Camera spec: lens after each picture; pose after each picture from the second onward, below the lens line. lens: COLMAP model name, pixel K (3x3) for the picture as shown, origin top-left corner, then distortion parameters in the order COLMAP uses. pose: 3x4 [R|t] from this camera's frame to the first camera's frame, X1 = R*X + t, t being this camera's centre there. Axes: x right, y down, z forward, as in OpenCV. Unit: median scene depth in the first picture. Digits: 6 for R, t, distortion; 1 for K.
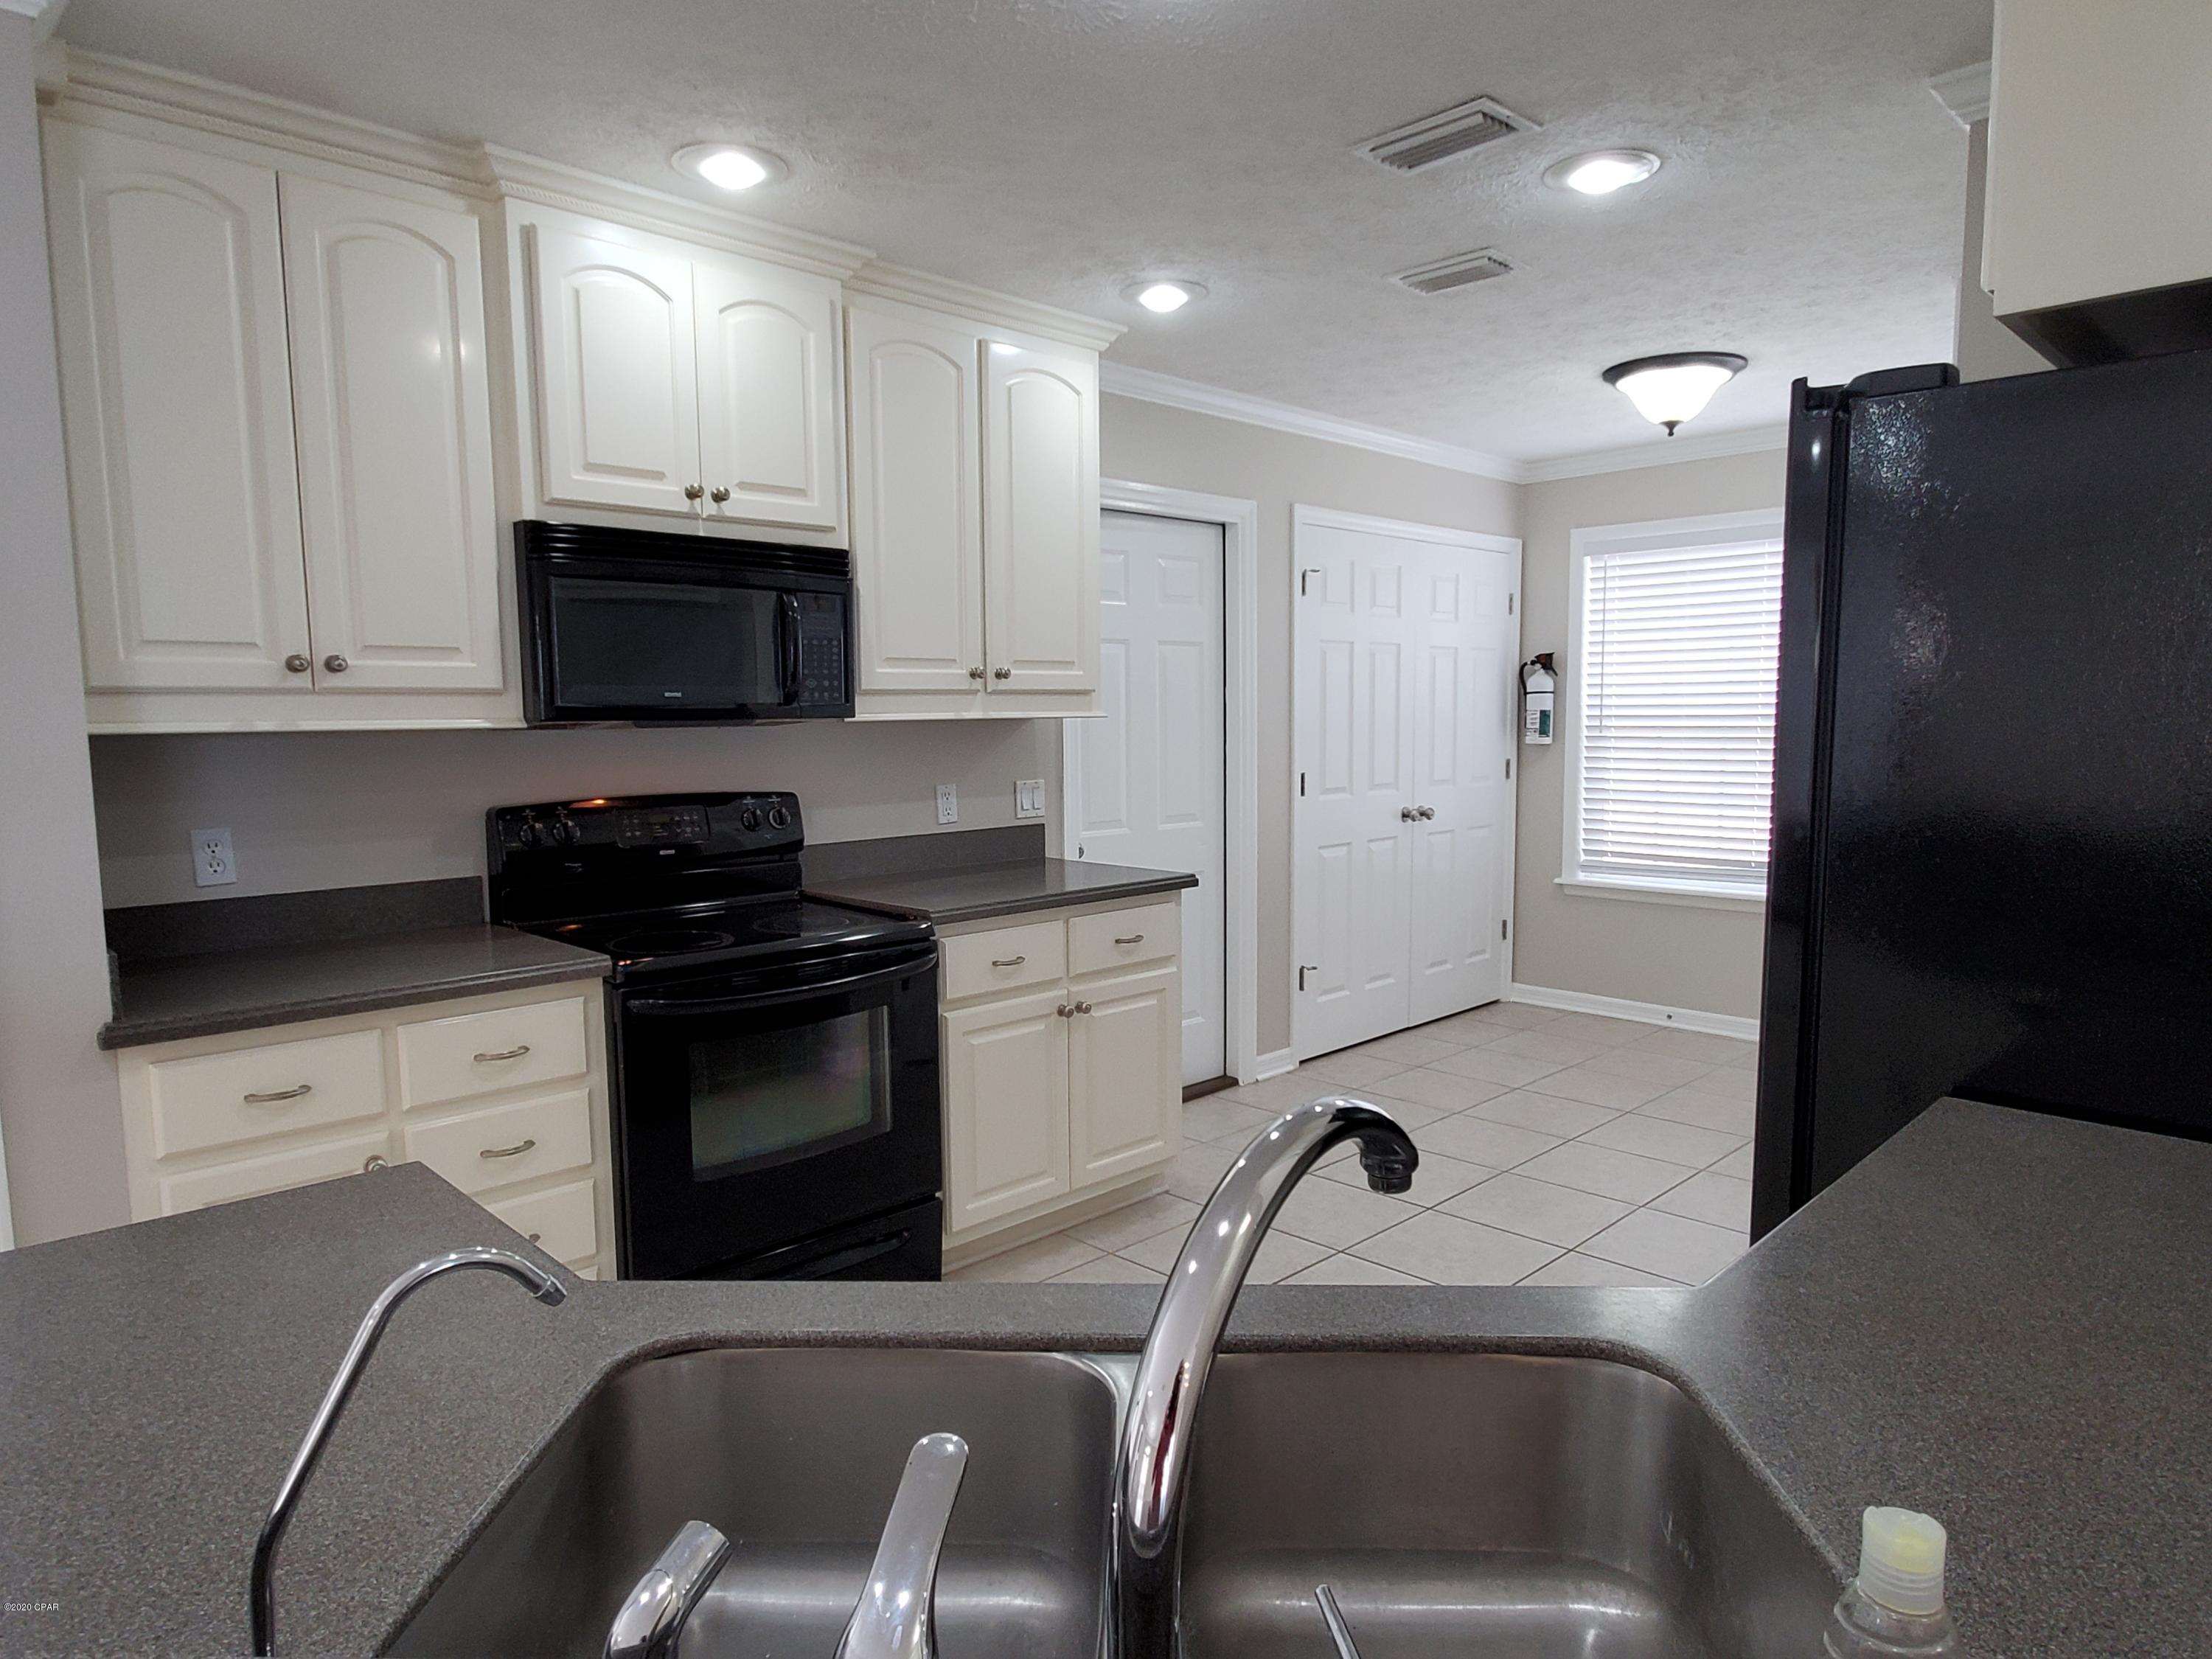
lens RADIAL K [[1342.1, 0, 1114.1], [0, 1342.1, 855.2], [0, 0, 1]] dist [-0.007502, -0.001257]
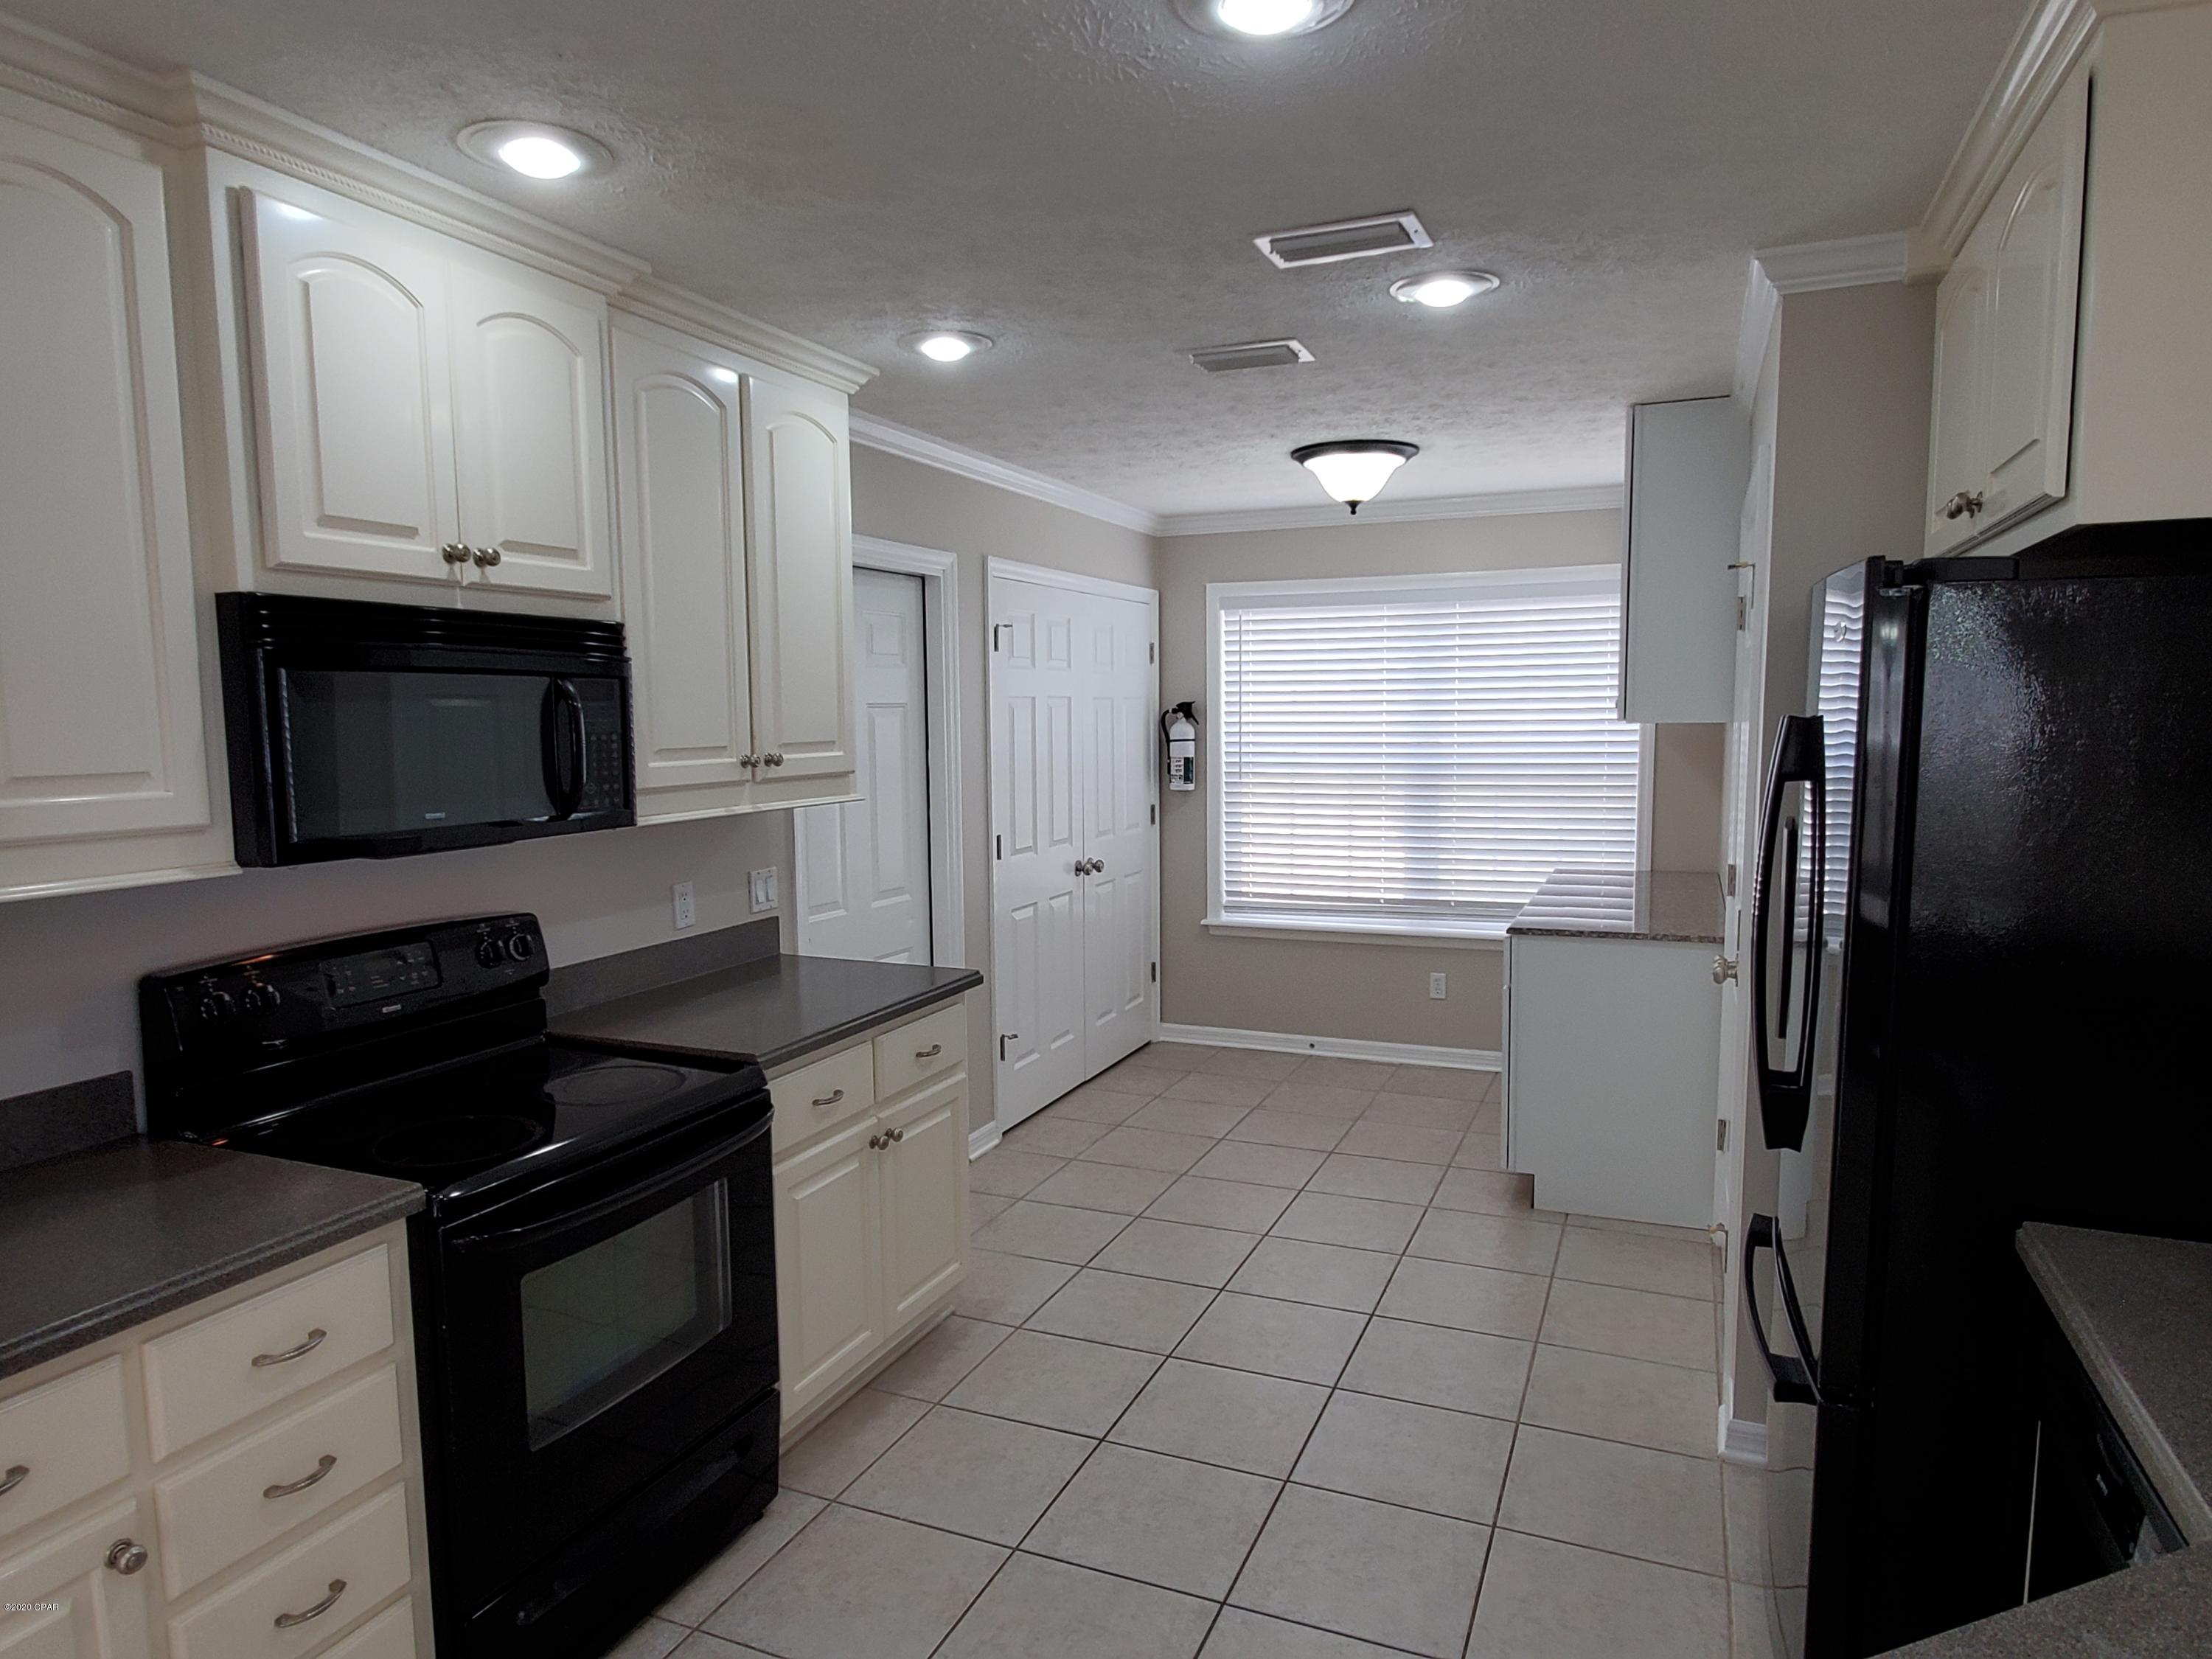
lens RADIAL K [[1342.1, 0, 1114.1], [0, 1342.1, 855.2], [0, 0, 1]] dist [-0.007502, -0.001257]
pose [[0.924060, -0.041037, 0.380038, -0.201638], [0.042222, 0.999095, 0.005222, -0.065176], [-0.379908, 0.011221, 0.924956, 0.107590]]
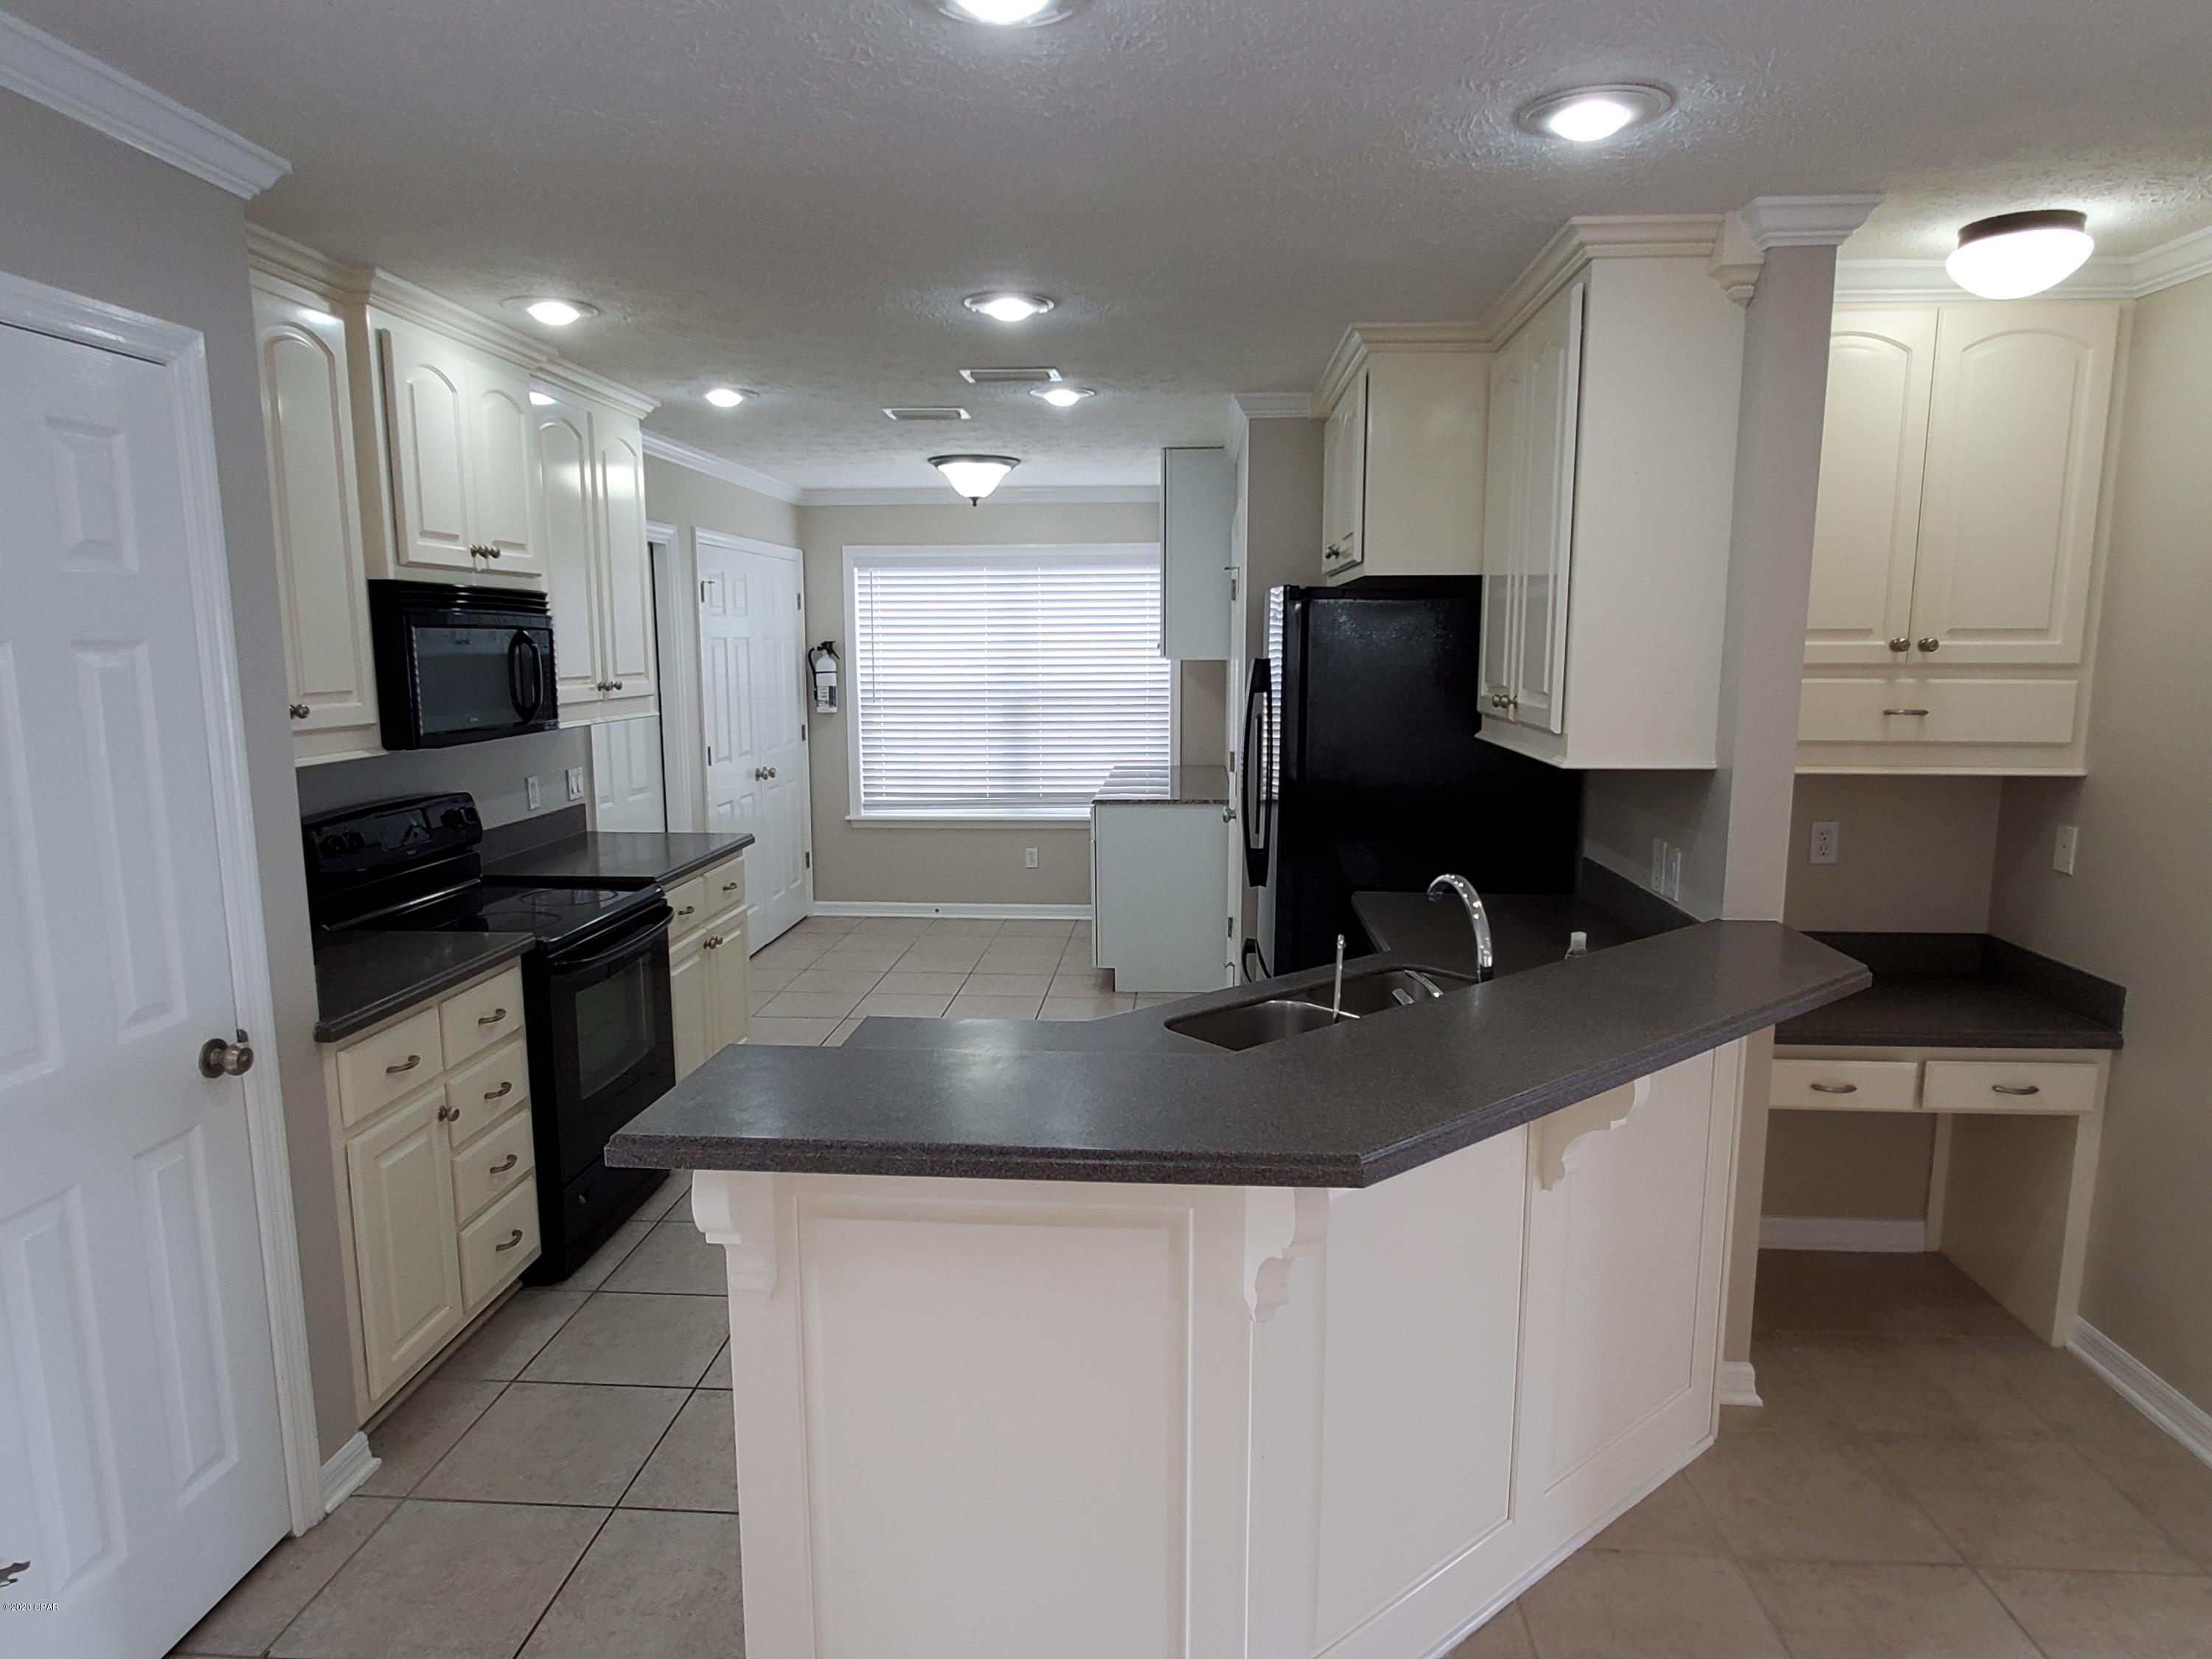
lens RADIAL K [[1342.1, 0, 1114.1], [0, 1342.1, 855.2], [0, 0, 1]] dist [-0.007502, -0.001257]
pose [[0.742145, -0.098306, 0.662990, -0.549706], [0.066269, 0.995101, 0.073370, -0.037348], [-0.666955, -0.010516, 0.745024, -0.220575]]
